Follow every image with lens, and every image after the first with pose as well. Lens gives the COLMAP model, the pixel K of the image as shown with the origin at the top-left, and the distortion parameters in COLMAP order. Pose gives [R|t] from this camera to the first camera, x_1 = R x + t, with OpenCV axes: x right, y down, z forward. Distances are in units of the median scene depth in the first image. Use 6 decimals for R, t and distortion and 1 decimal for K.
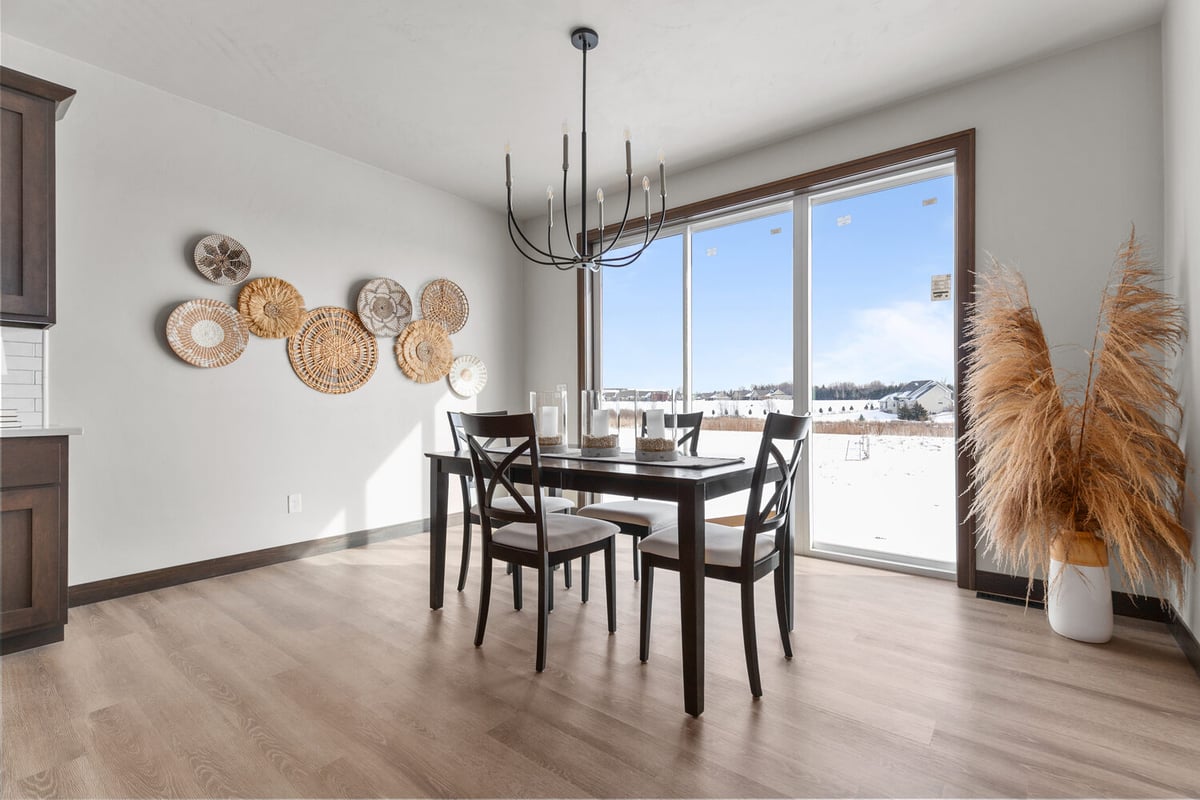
lens RADIAL K [[546.7, 0, 606.8], [0, 546.7, 399.6], [0, 0, 1]] dist [0.017914, -0.000746]
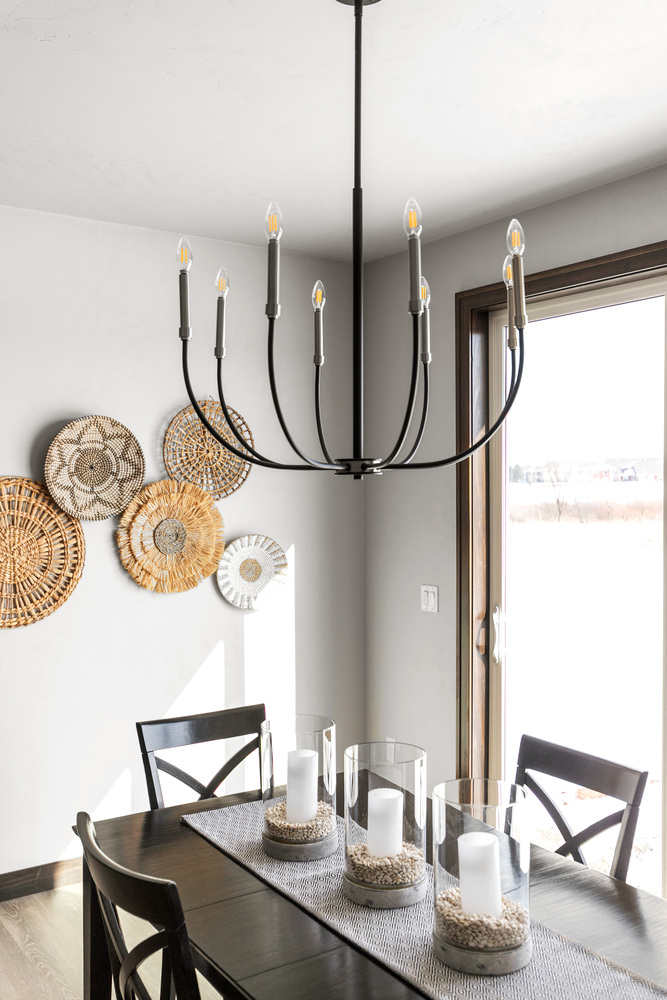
lens RADIAL K [[959.5, 0, 331.0], [0, 959.5, 498.2], [0, 0, 1]] dist [0.007861, 0.000000]
pose [[0.956598, 0.000430, -0.291411, 0.110807], [0.004507, 0.999857, 0.016269, -0.148796], [0.291376, -0.016876, 0.956460, 0.128564]]
